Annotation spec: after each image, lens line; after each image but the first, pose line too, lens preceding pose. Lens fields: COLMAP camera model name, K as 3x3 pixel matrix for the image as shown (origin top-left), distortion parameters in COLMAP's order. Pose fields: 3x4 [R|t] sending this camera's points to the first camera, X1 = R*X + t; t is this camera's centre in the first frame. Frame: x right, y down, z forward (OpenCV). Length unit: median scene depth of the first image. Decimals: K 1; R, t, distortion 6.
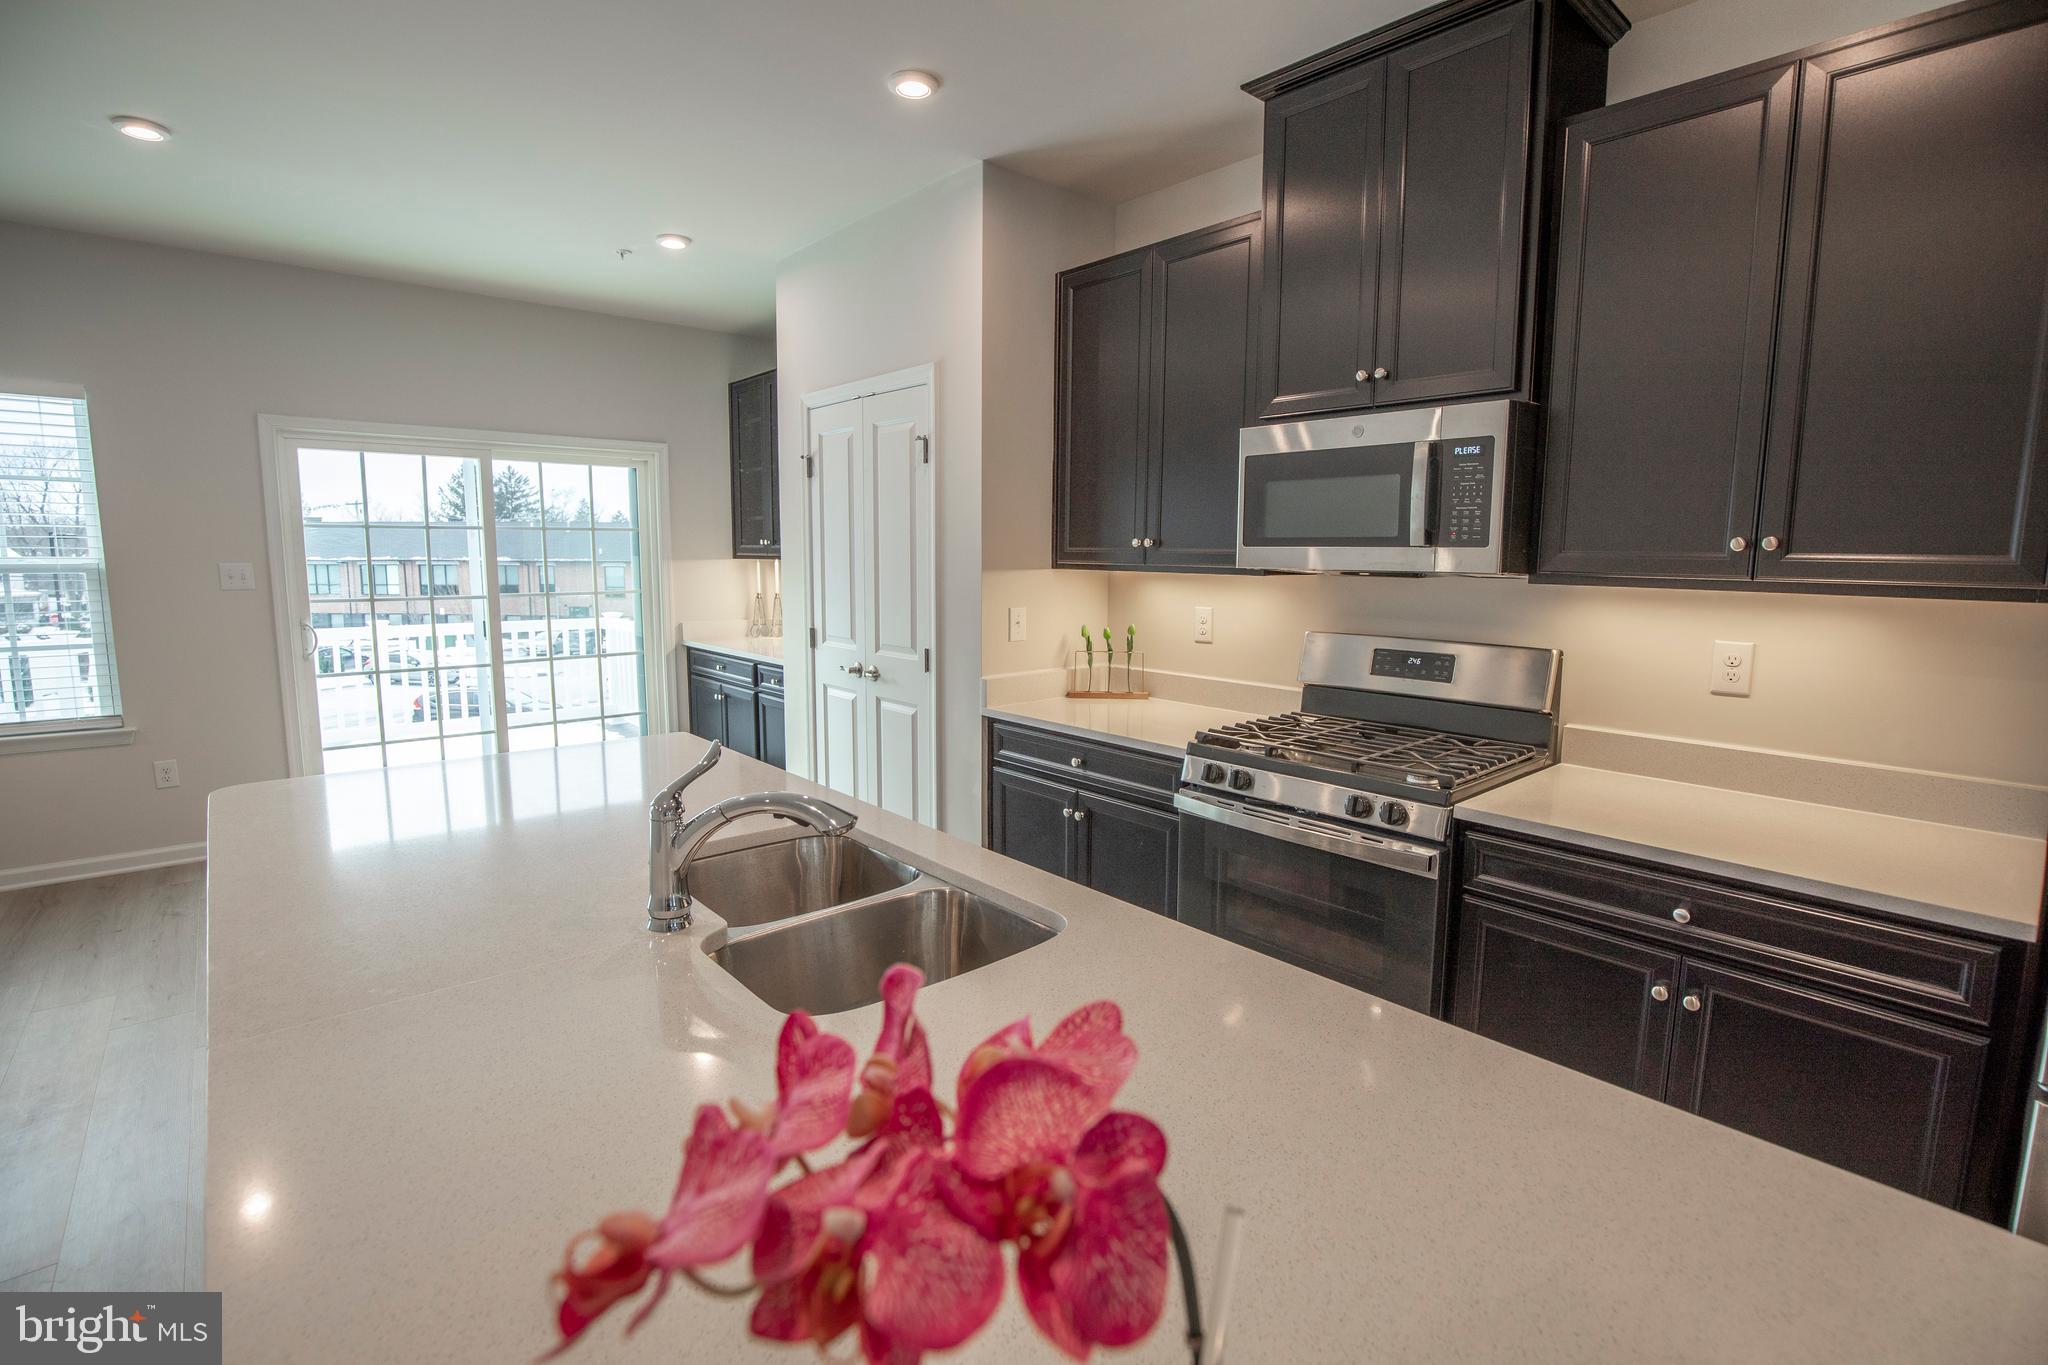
lens RADIAL K [[935.2, 0, 1026.9], [0, 935.2, 674.6], [0, 0, 1]] dist [-0.026978, -0.000049]
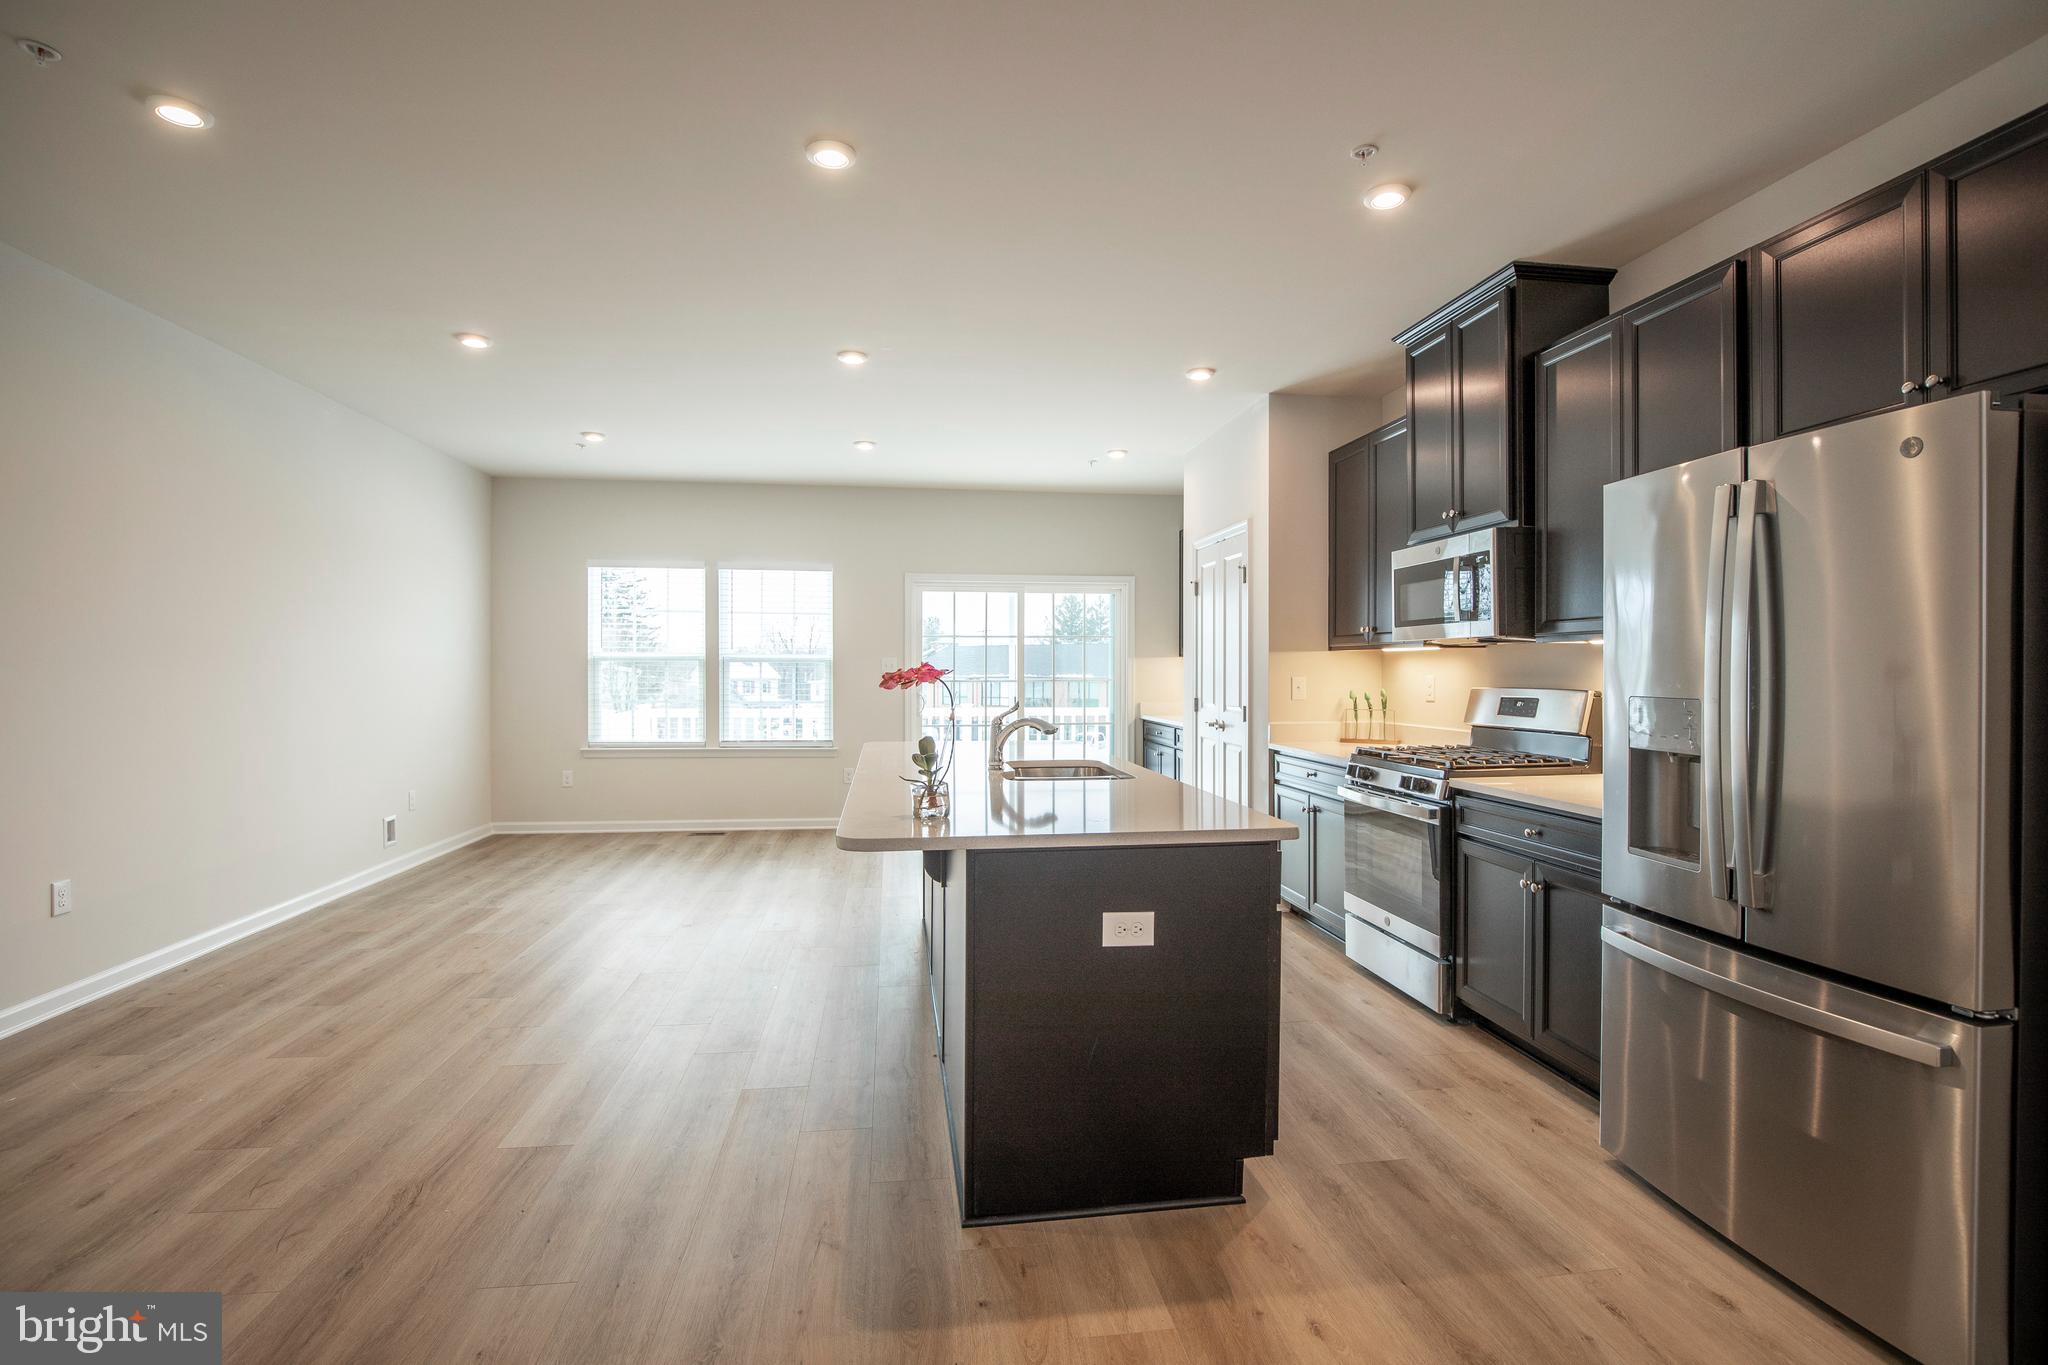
lens RADIAL K [[996.0, 0, 1024.0], [0, 996.0, 682.5], [0, 0, 1]] dist [-0.000048, -0.000014]
pose [[0.831697, -0.000112, -0.555229, 0.636210], [-0.067102, 0.992650, -0.100716, 0.156534], [0.551159, 0.121022, 0.825577, -0.666779]]
